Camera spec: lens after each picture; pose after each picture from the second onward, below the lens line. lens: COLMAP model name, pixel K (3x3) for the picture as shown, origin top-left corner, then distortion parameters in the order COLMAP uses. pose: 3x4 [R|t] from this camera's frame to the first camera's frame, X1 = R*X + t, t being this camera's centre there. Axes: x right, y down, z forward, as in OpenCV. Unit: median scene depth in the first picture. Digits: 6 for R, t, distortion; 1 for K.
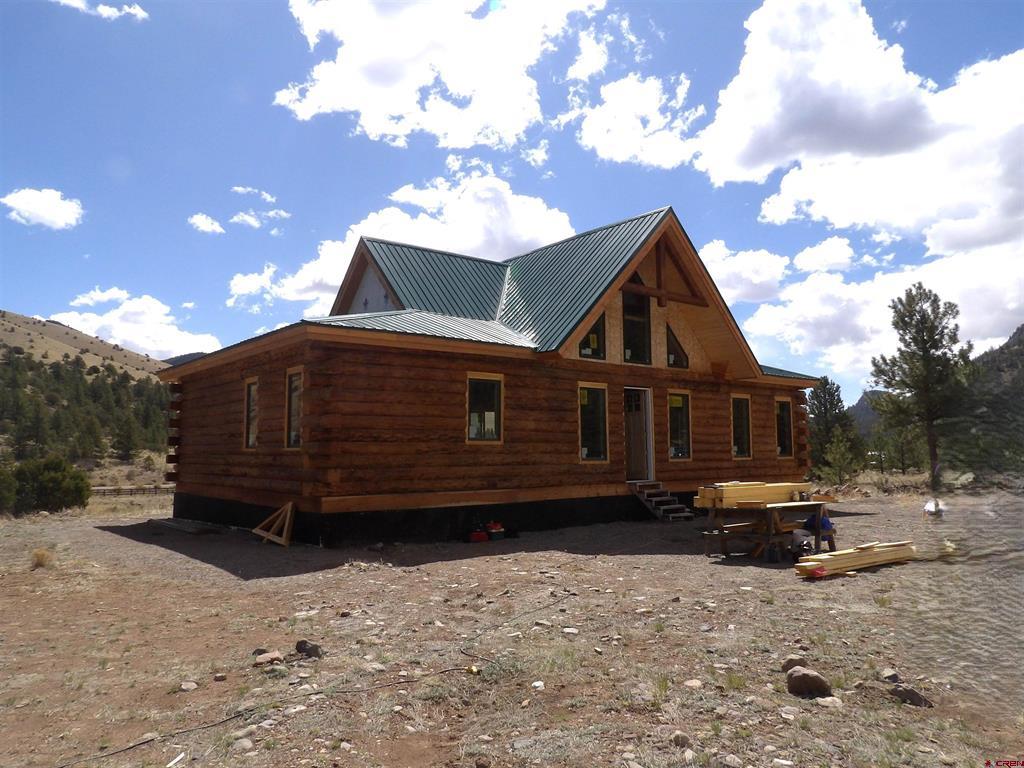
lens RADIAL K [[718.7, 0, 510.9], [0, 718.7, 380.2], [0, 0, 1]] dist [-0.052861, 0.003051]
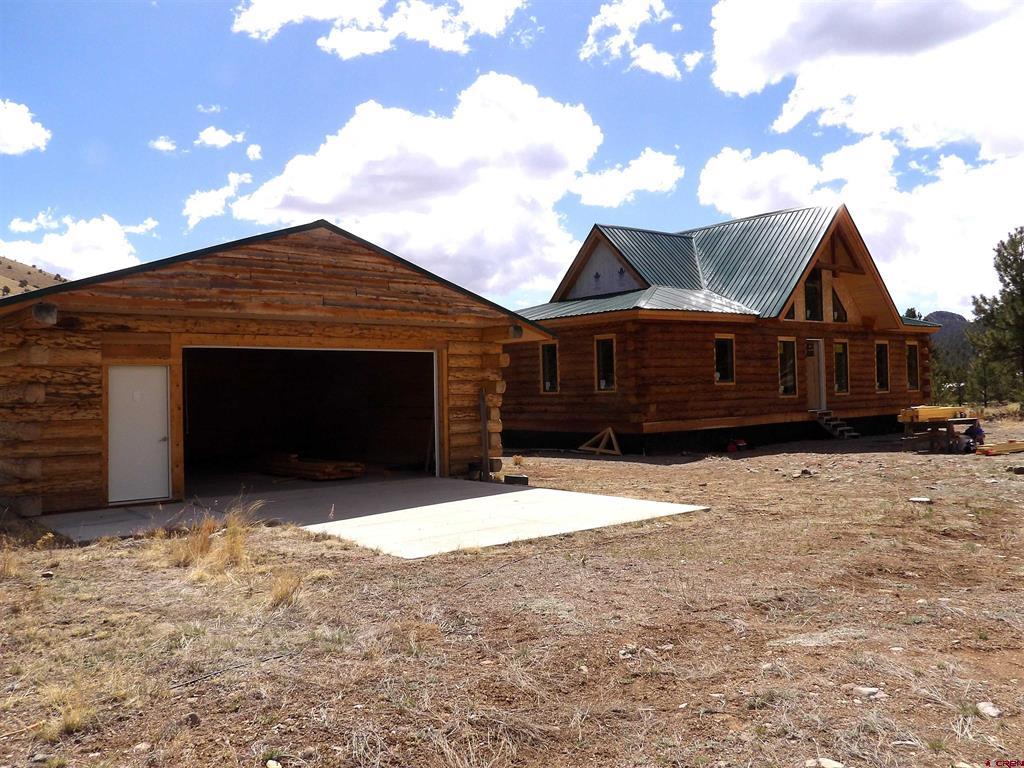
lens RADIAL K [[840.4, 0, 513.9], [0, 840.4, 392.1], [0, 0, 1]] dist [-0.056934, 0.039171]
pose [[0.999779, -0.020976, -0.001065, -0.388125], [0.020976, 0.994707, 0.100585, -0.060925], [-0.001051, -0.100585, 0.994928, -0.545207]]
